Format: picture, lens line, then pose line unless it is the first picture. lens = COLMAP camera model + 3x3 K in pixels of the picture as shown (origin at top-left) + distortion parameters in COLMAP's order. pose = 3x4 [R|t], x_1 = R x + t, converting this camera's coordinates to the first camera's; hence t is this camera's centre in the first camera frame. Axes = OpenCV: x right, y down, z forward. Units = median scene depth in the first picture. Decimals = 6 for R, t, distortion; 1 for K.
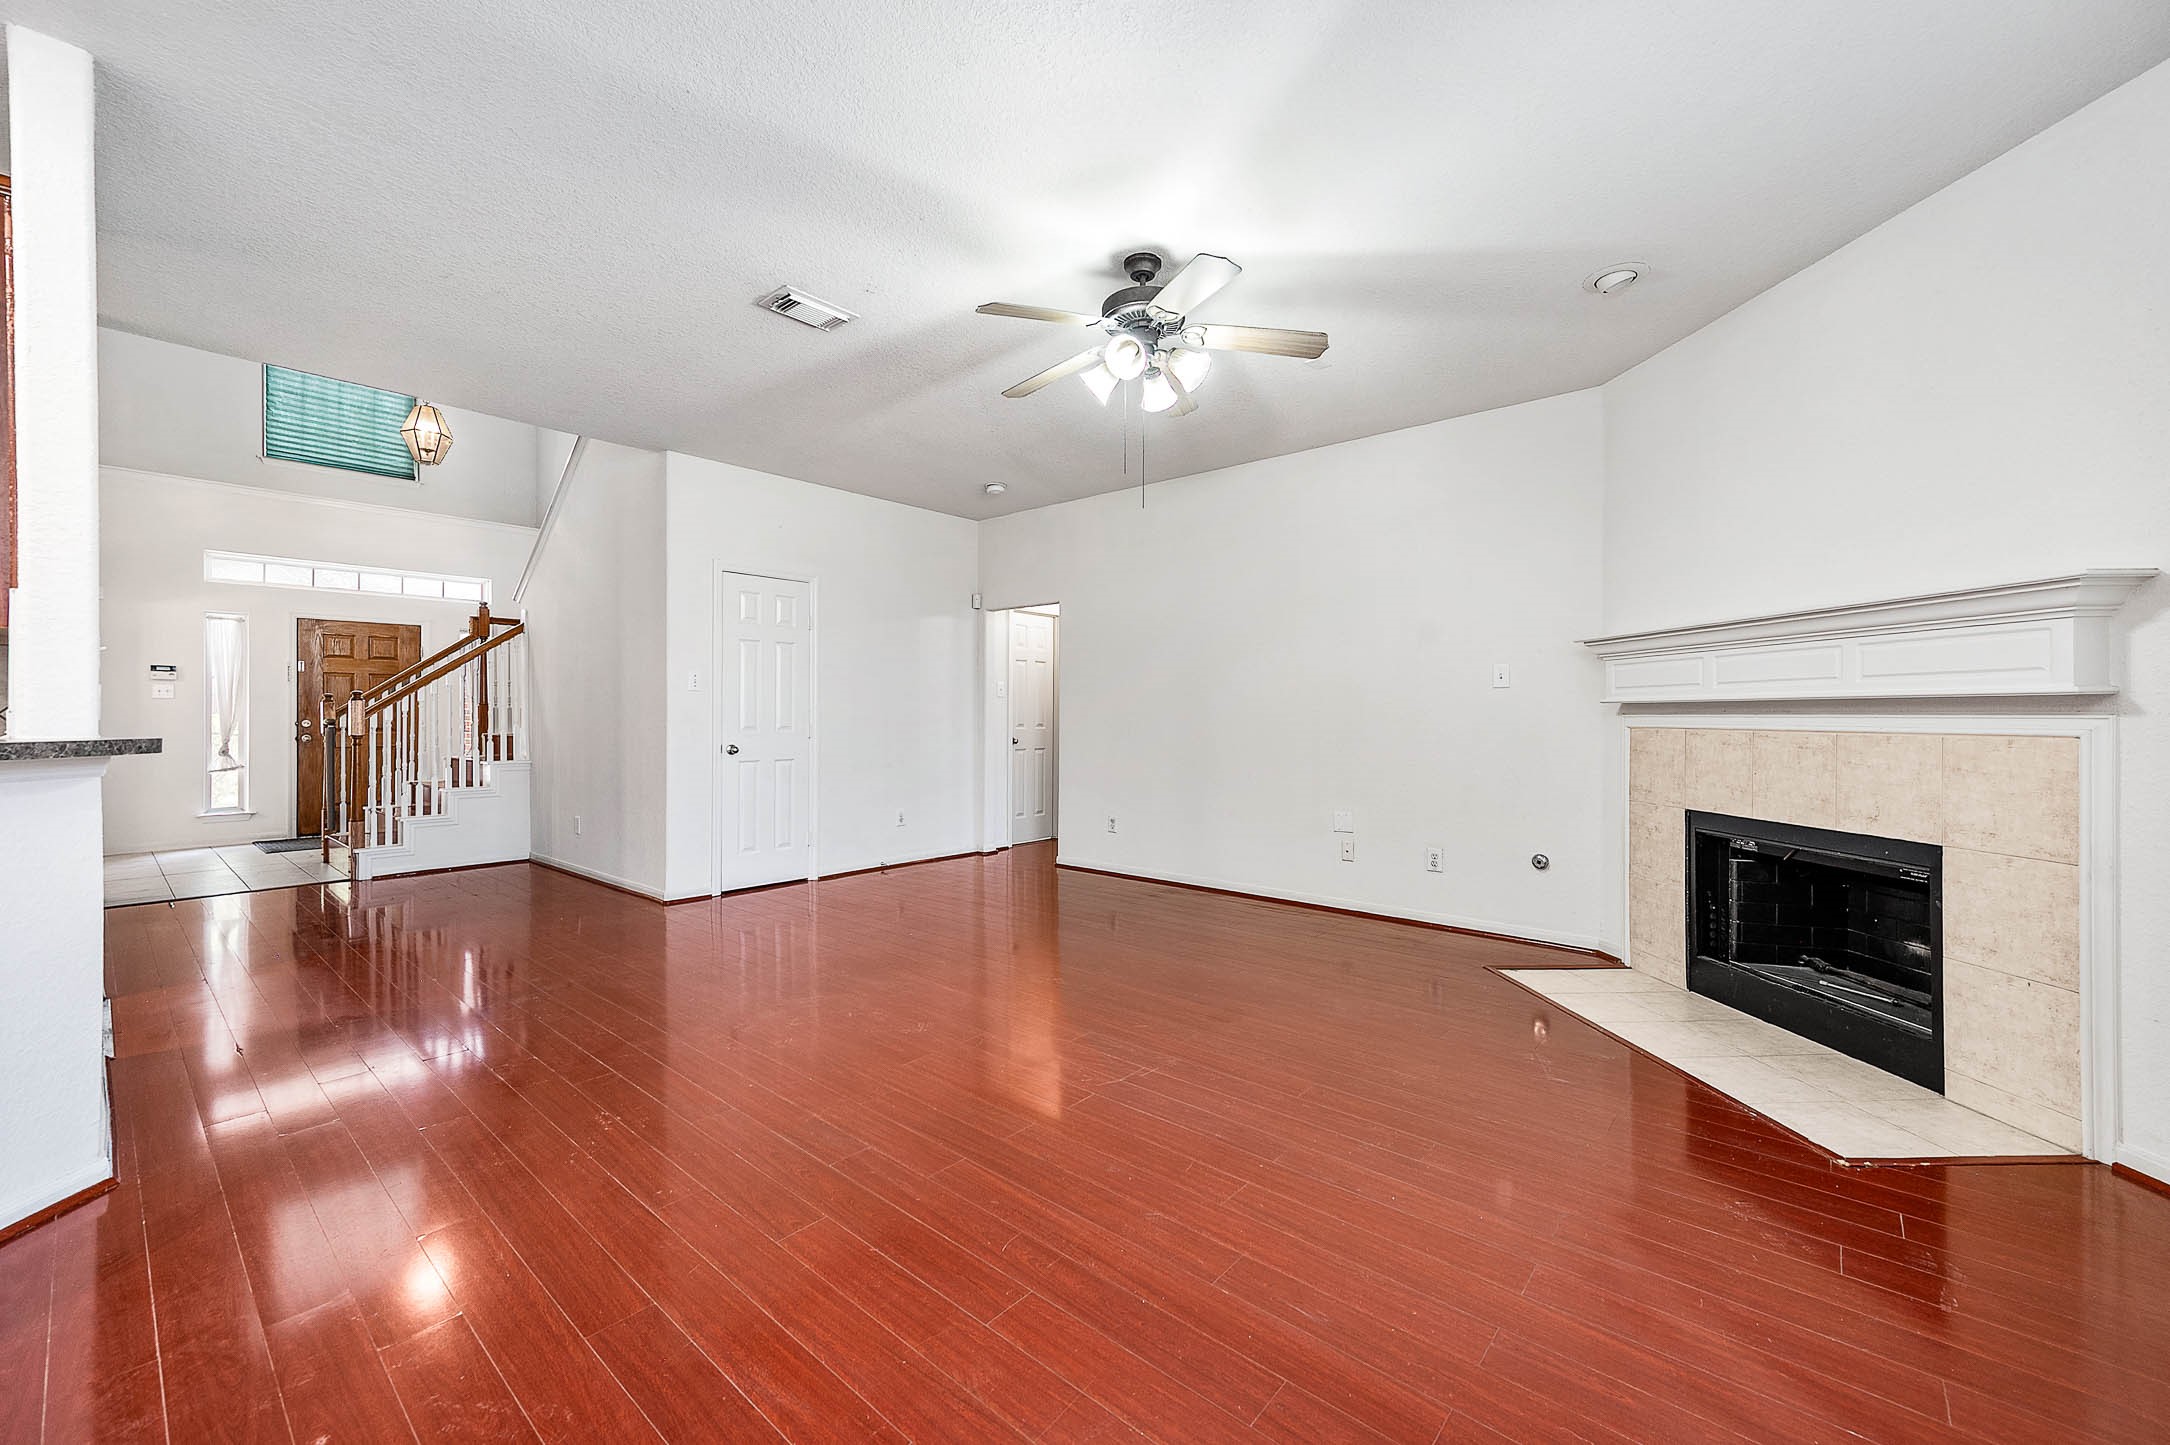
lens RADIAL K [[846.4, 0, 1092.2], [0, 846.4, 714.0], [0, 0, 1]] dist [0.011146, 0.000380]
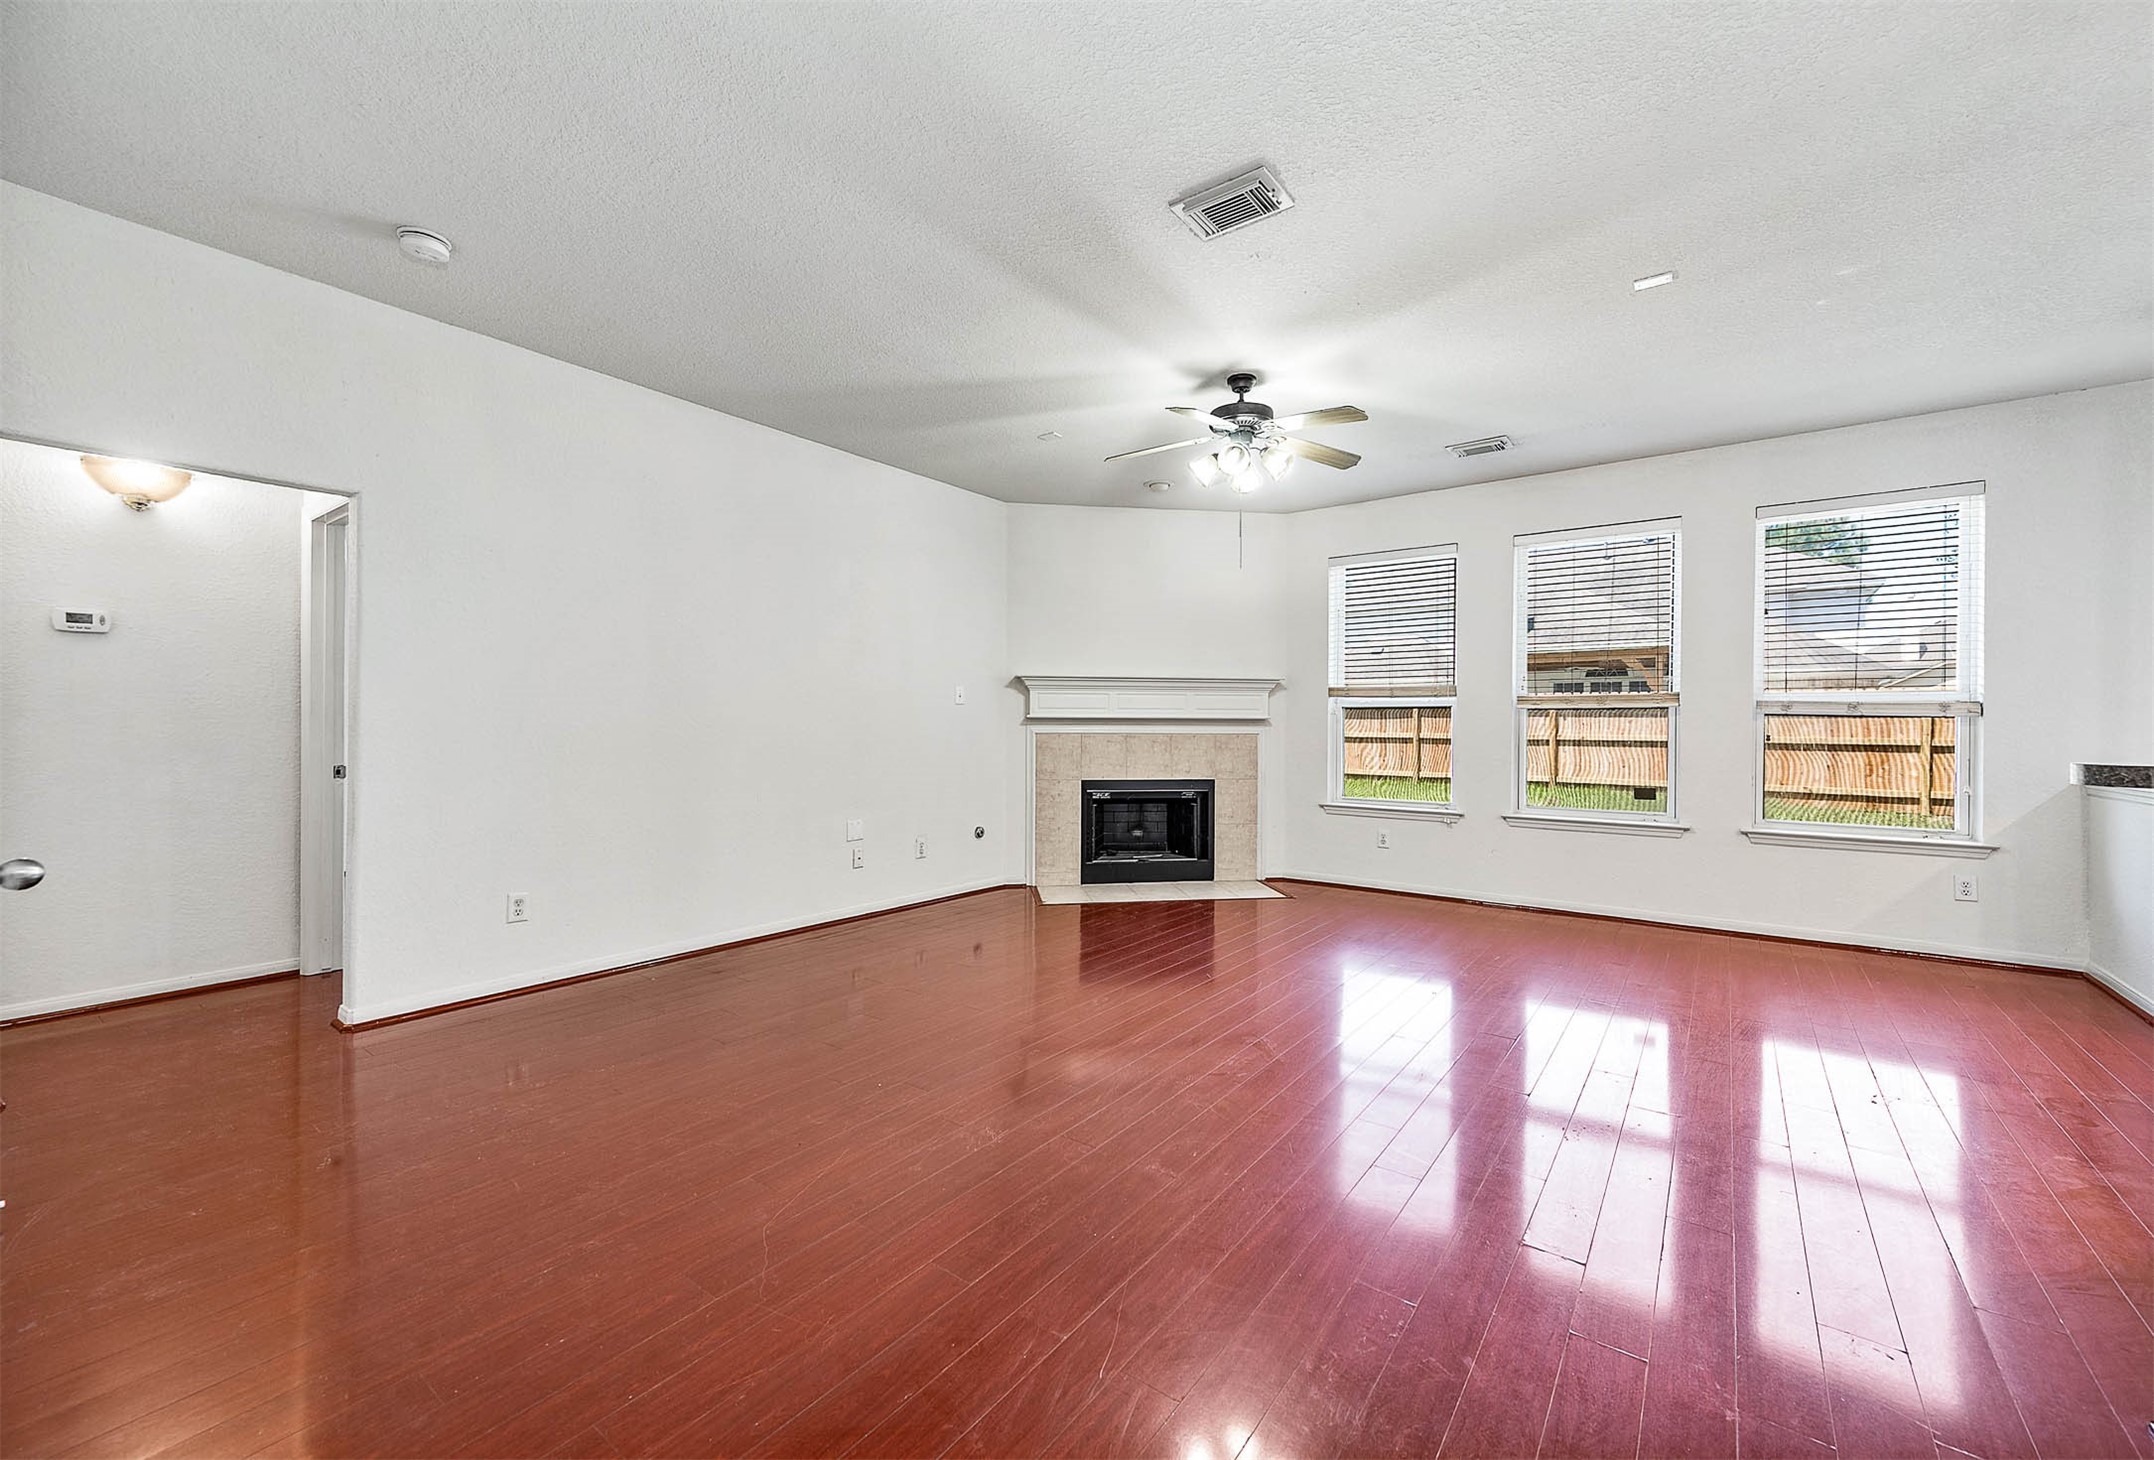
lens RADIAL K [[840.2, 0, 1086.5], [0, 840.2, 732.9], [0, 0, 1]] dist [0.011146, 0.000380]
pose [[-0.053689, -0.007705, 0.998528, -1.027831], [-0.005336, 0.999958, 0.007429, 0.002526], [-0.998543, -0.004929, -0.053728, 1.099038]]
